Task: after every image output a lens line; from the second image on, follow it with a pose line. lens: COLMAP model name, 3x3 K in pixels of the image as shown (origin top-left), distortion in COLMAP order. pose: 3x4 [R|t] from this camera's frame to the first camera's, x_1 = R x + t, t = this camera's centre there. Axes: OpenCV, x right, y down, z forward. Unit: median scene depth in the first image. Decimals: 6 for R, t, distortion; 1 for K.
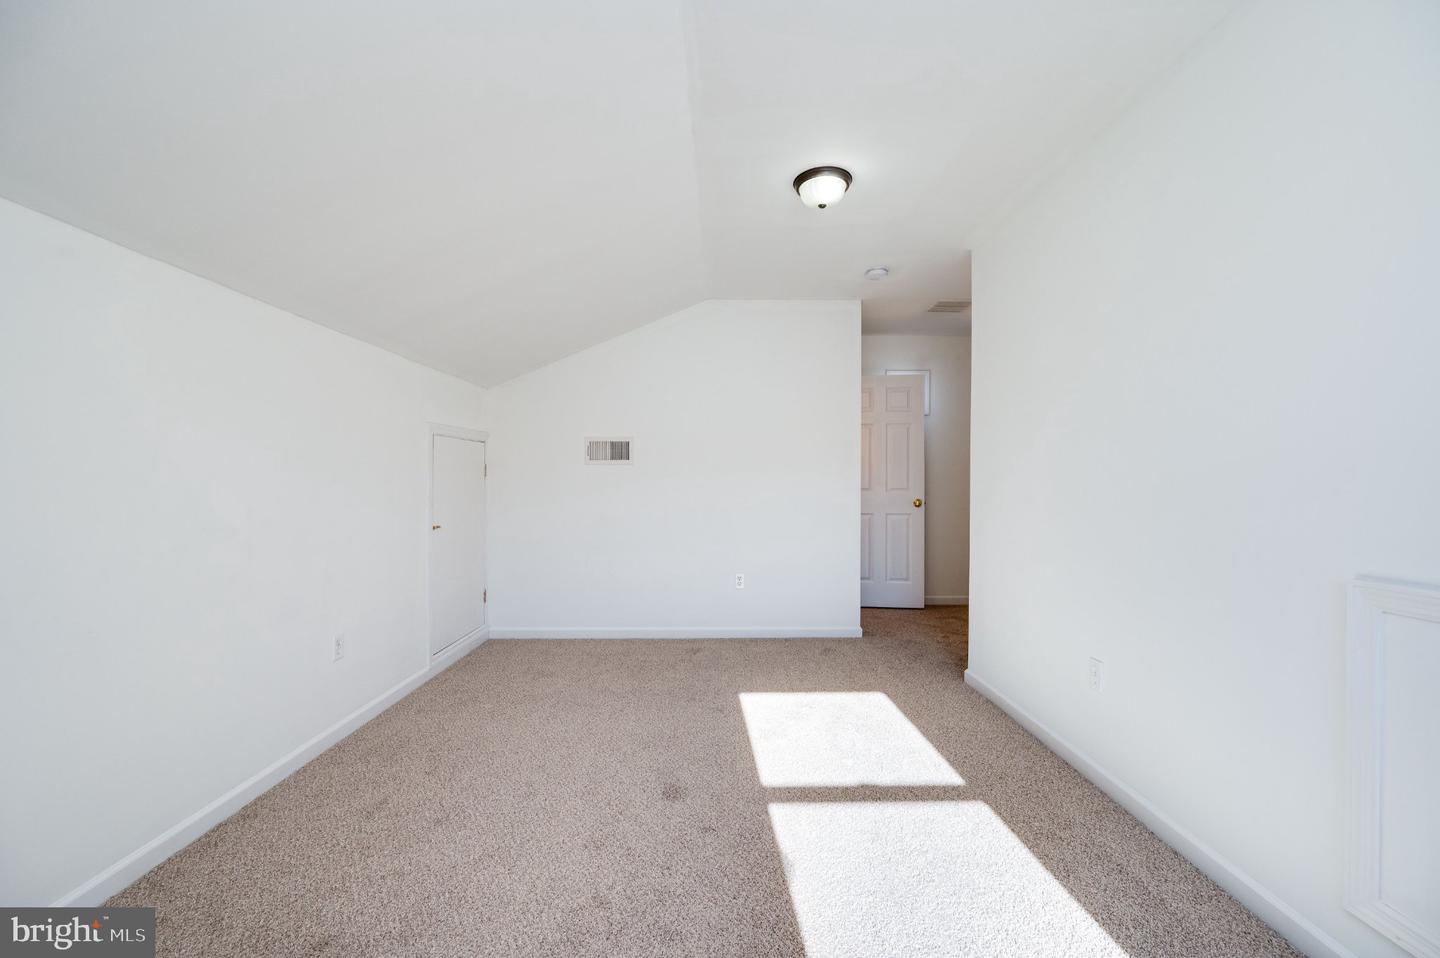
lens RADIAL K [[581.9, 0, 728.0], [0, 581.9, 484.0], [0, 0, 1]] dist [-0.000817, -0.000250]
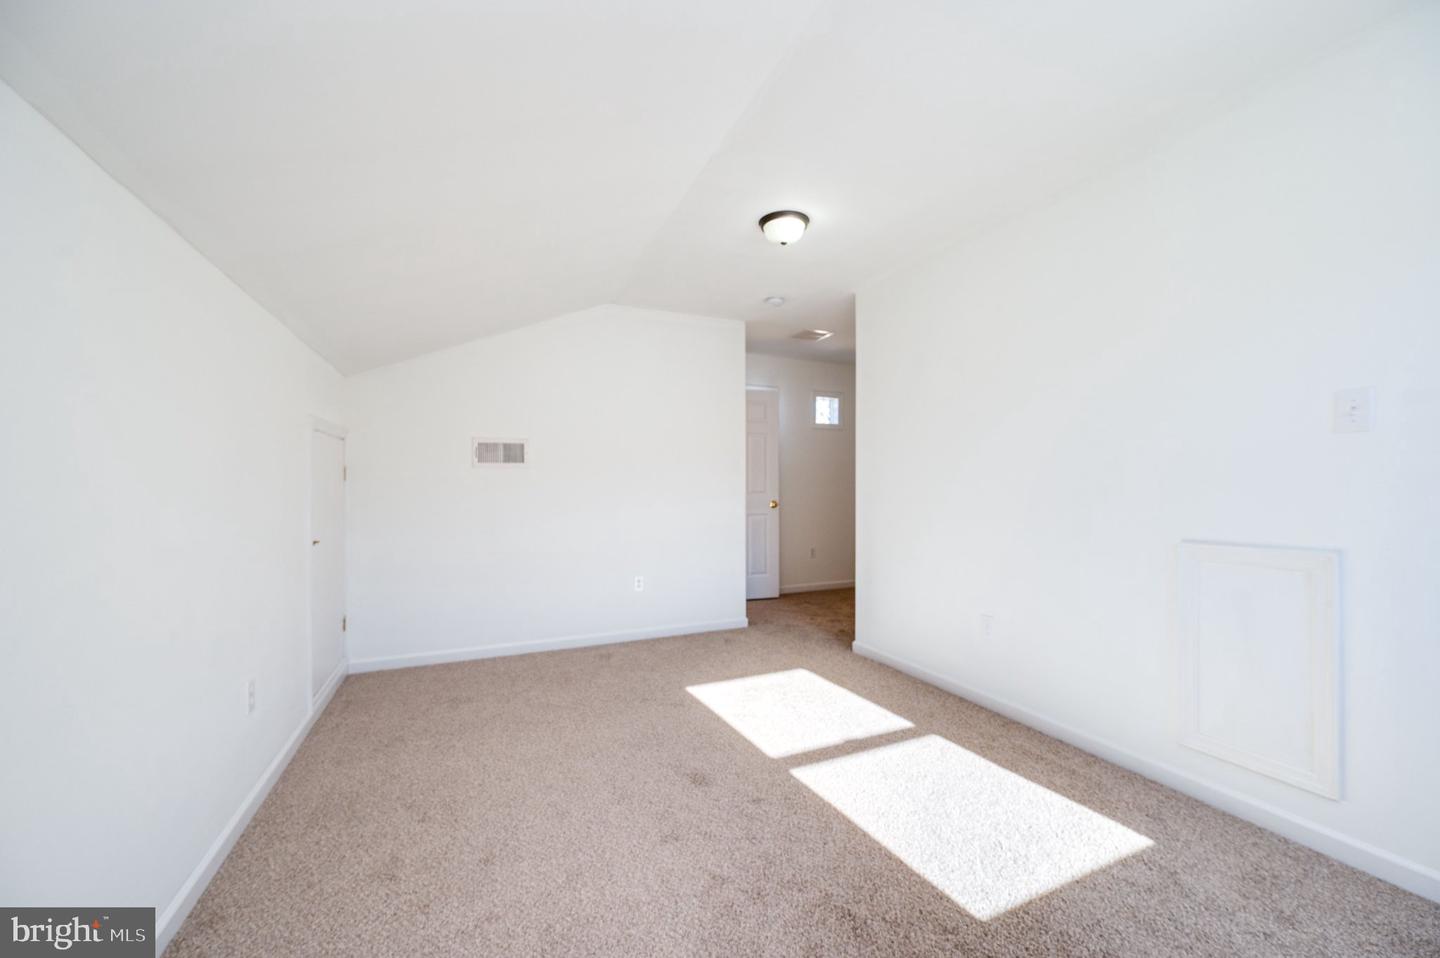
lens RADIAL K [[581.9, 0, 728.0], [0, 581.9, 484.0], [0, 0, 1]] dist [-0.000817, -0.000250]
pose [[0.911835, -0.002256, 0.410550, -0.304405], [0.005655, 0.999959, -0.007065, 0.000806], [-0.410517, 0.008764, 0.911811, 0.007810]]
